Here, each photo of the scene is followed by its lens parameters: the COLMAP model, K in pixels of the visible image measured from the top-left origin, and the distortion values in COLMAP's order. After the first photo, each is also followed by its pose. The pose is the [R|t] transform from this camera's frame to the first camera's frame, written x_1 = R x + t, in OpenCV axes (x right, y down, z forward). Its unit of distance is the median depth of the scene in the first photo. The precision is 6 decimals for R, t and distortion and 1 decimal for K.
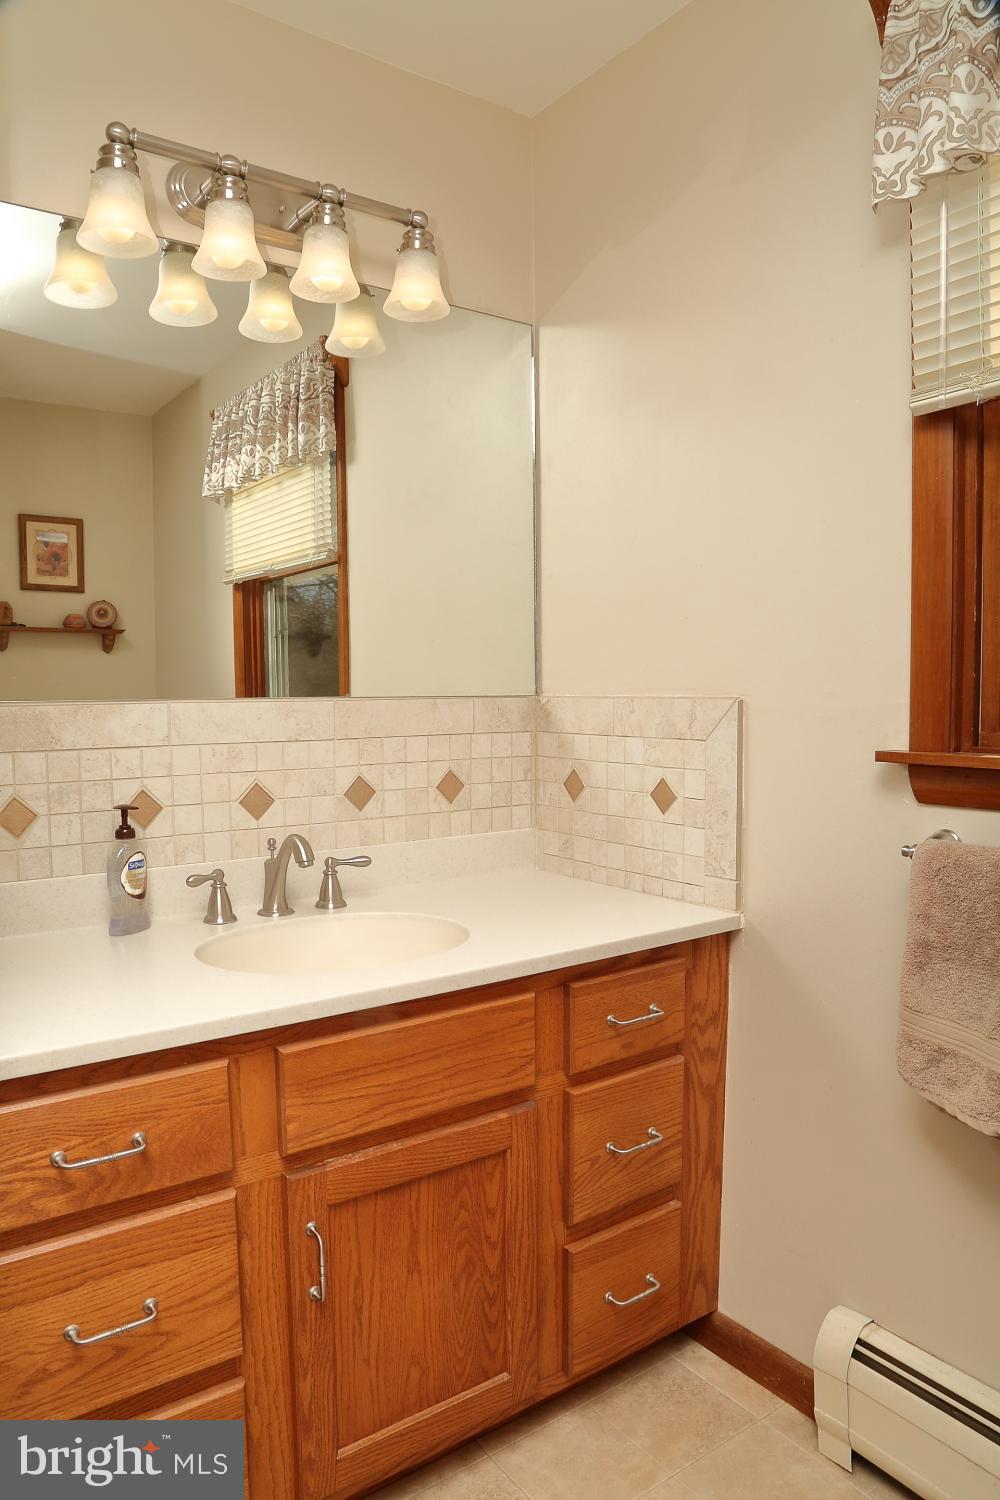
lens RADIAL K [[1034.2, 0, 490.4], [0, 1034.2, 764.8], [0, 0, 1]] dist [-0.118265, 0.063220]
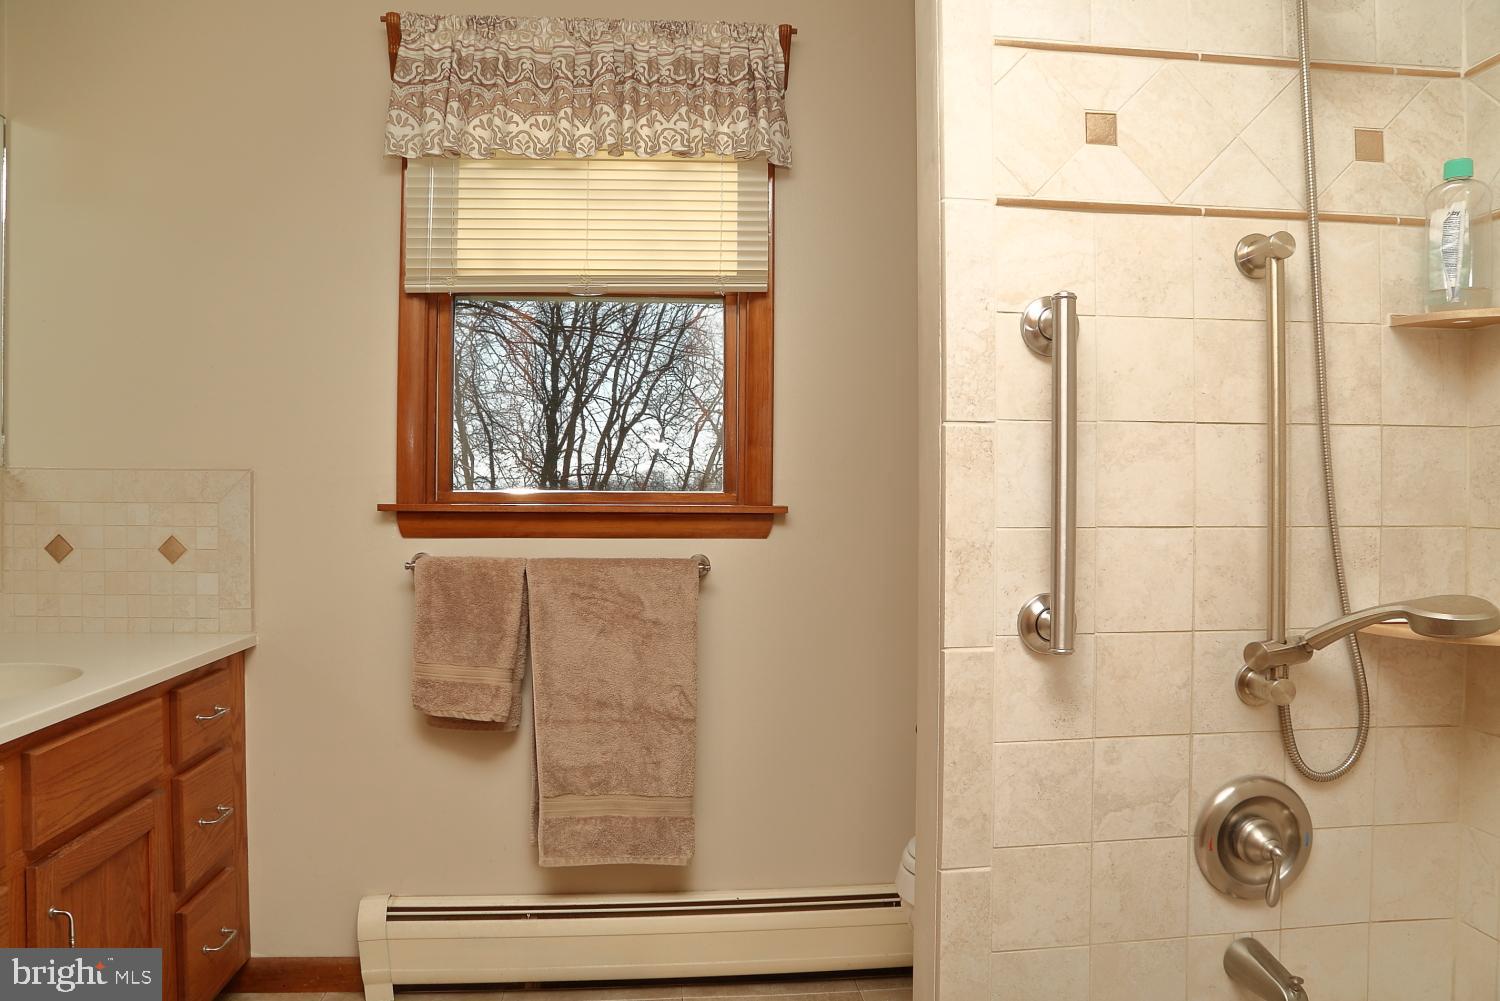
lens RADIAL K [[1034.2, 0, 762.1], [0, 1034.2, 501.6], [0, 0, 1]] dist [-0.118265, 0.063220]
pose [[0.493009, 0.002809, 0.870020, -0.660542], [0.055819, 0.997832, -0.034852, 0.067992], [-0.868232, 0.065746, 0.491784, -0.247313]]
